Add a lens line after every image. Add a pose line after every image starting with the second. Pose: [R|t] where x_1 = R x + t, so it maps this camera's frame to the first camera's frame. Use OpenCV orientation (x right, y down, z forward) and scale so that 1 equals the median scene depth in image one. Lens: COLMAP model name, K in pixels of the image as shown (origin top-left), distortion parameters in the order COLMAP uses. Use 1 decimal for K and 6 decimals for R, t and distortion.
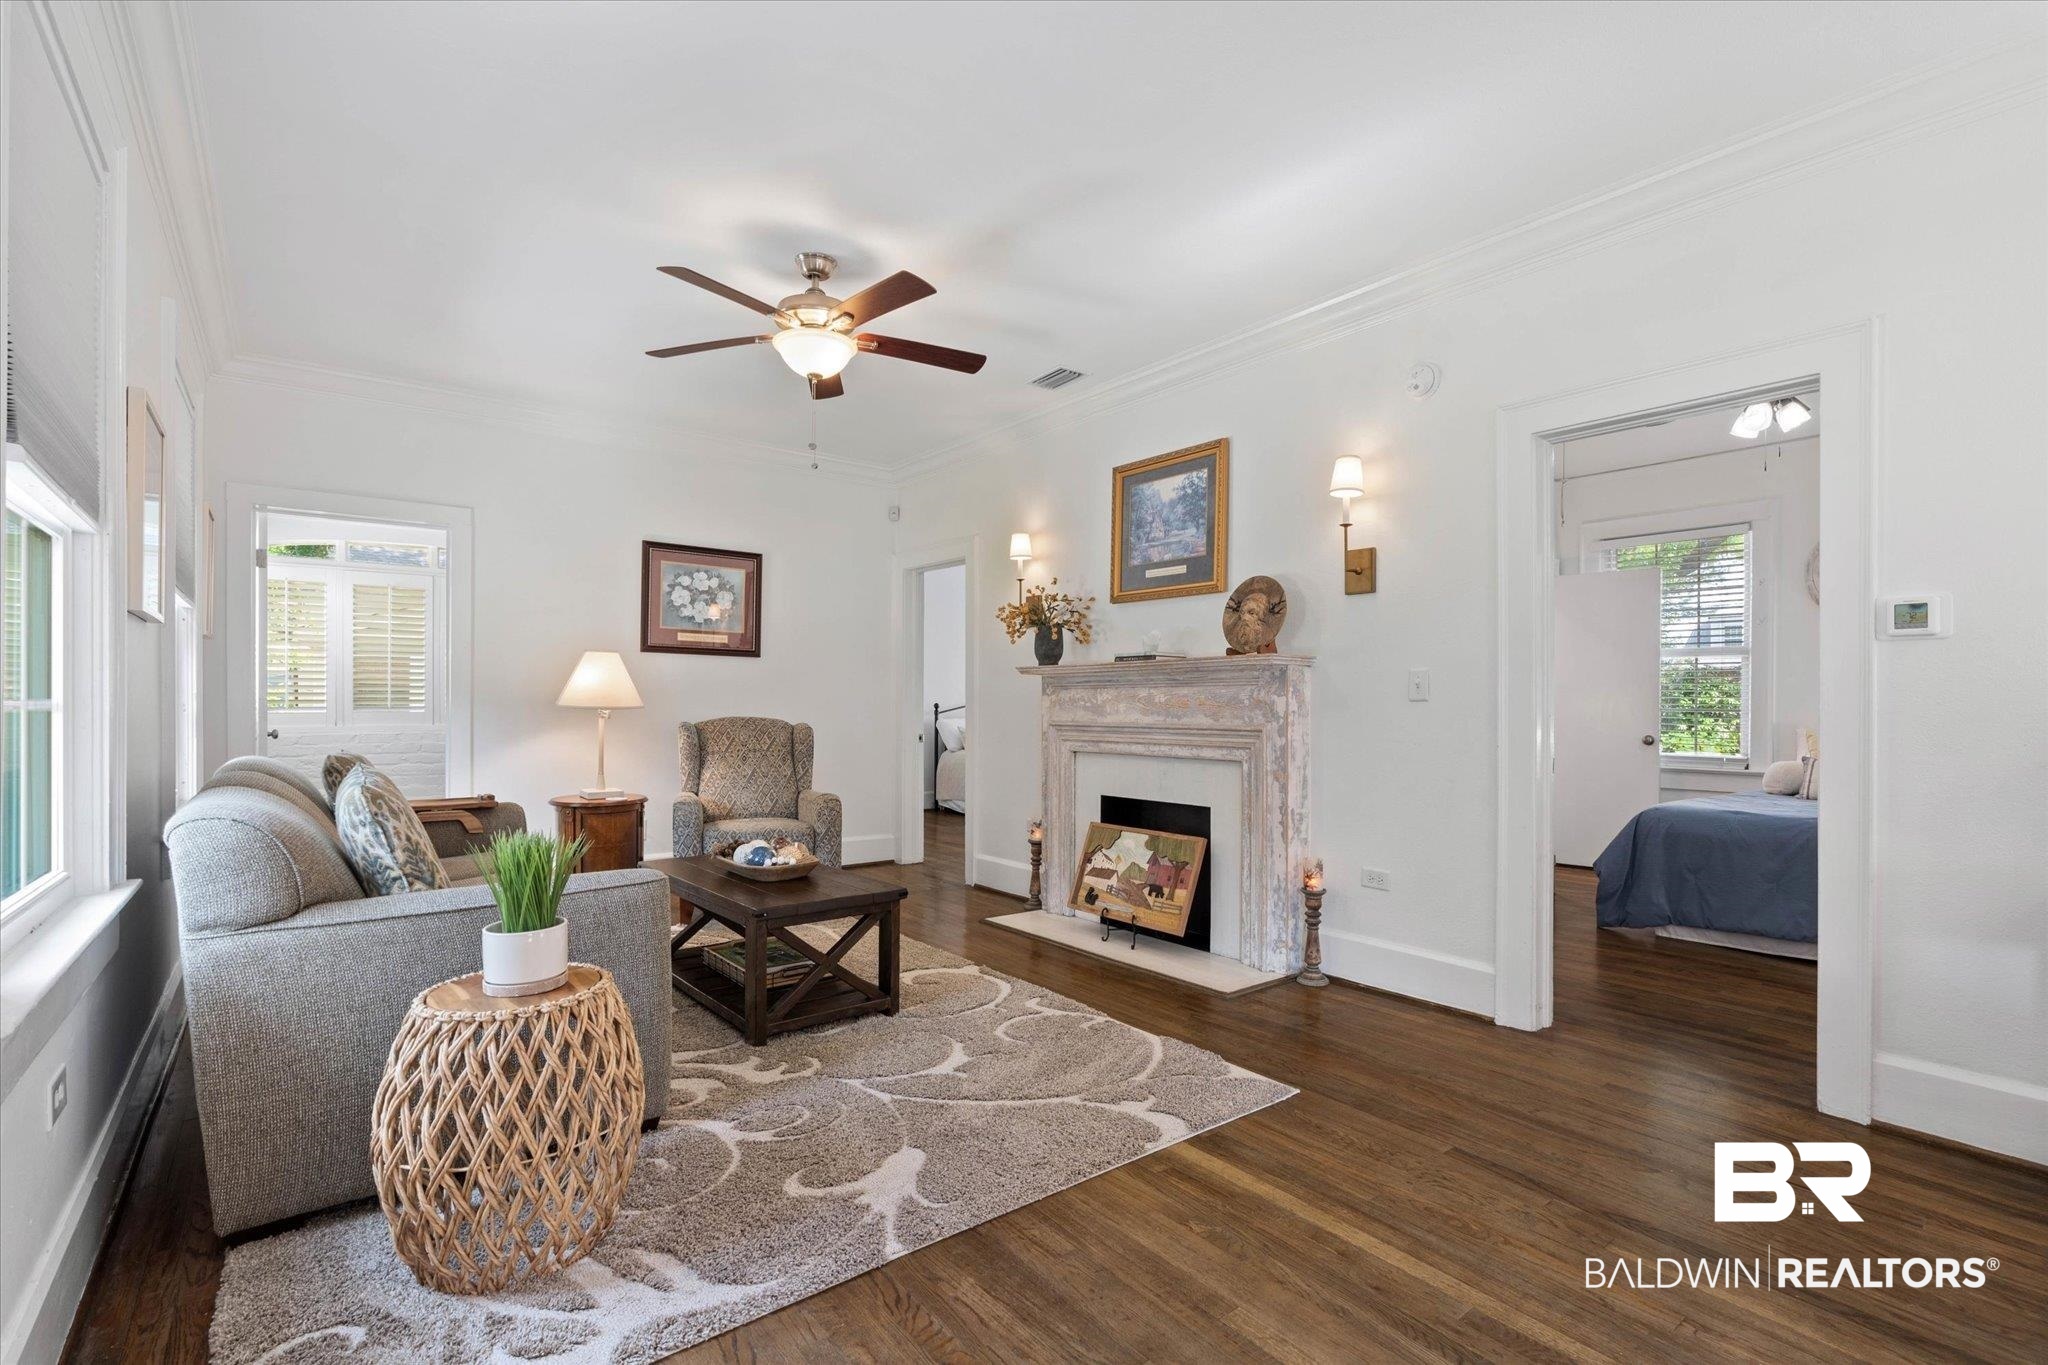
lens RADIAL K [[936.4, 0, 1030.1], [0, 936.4, 697.4], [0, 0, 1]] dist [-0.012161, 0.002476]
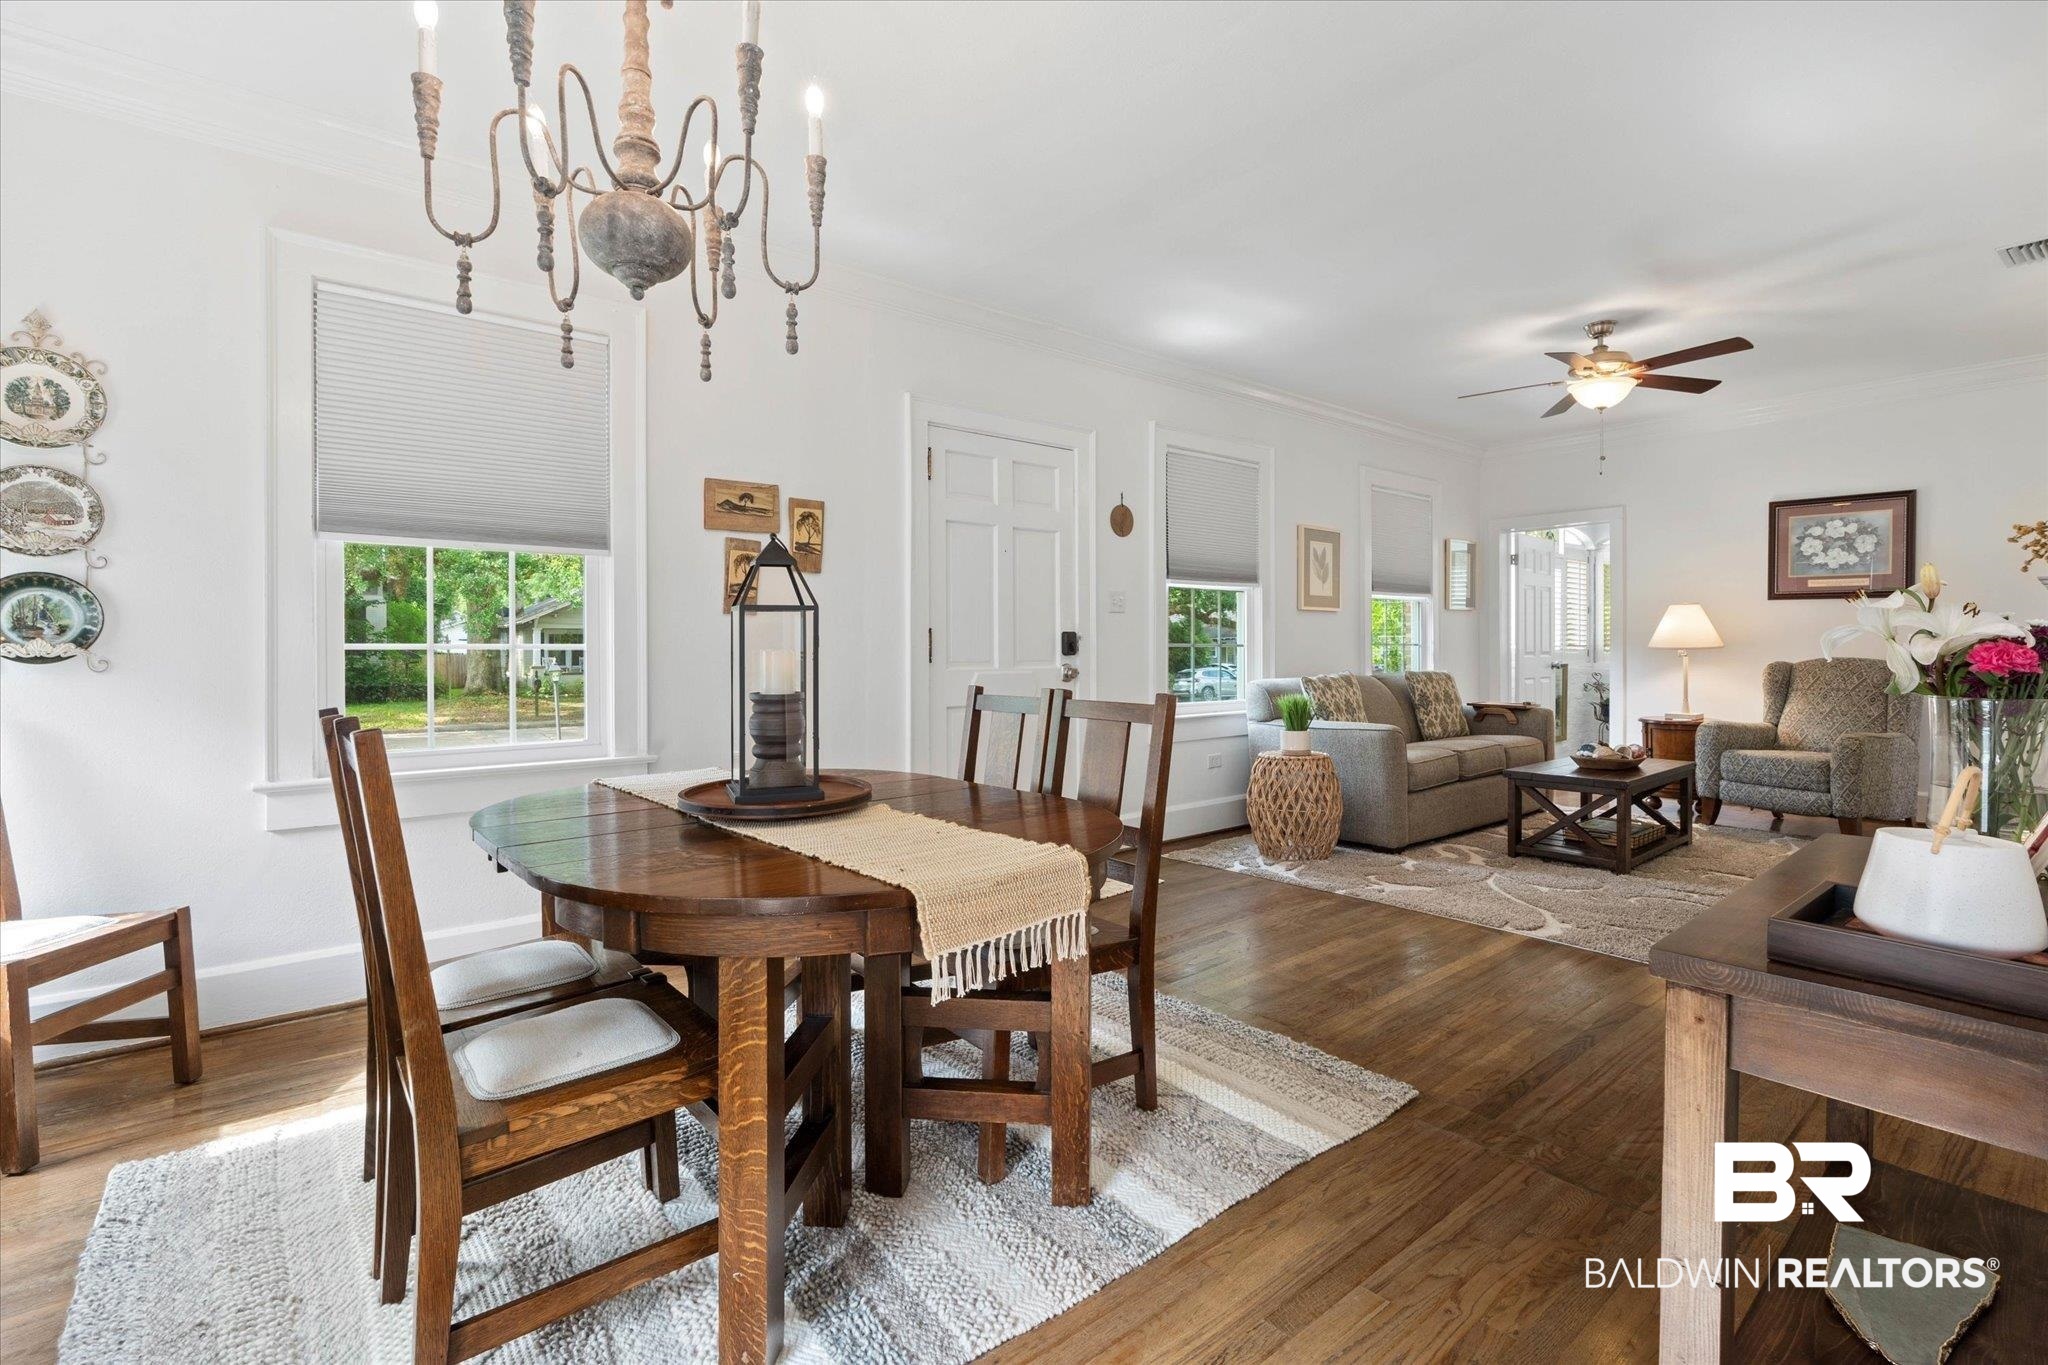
lens RADIAL K [[936.4, 0, 1013.0], [0, 936.4, 653.5], [0, 0, 1]] dist [-0.012161, 0.002476]
pose [[0.029121, -0.001259, -0.999575, 0.671339], [0.004074, 0.999991, -0.001141, 0.013077], [0.999568, -0.004039, 0.029126, 0.046939]]
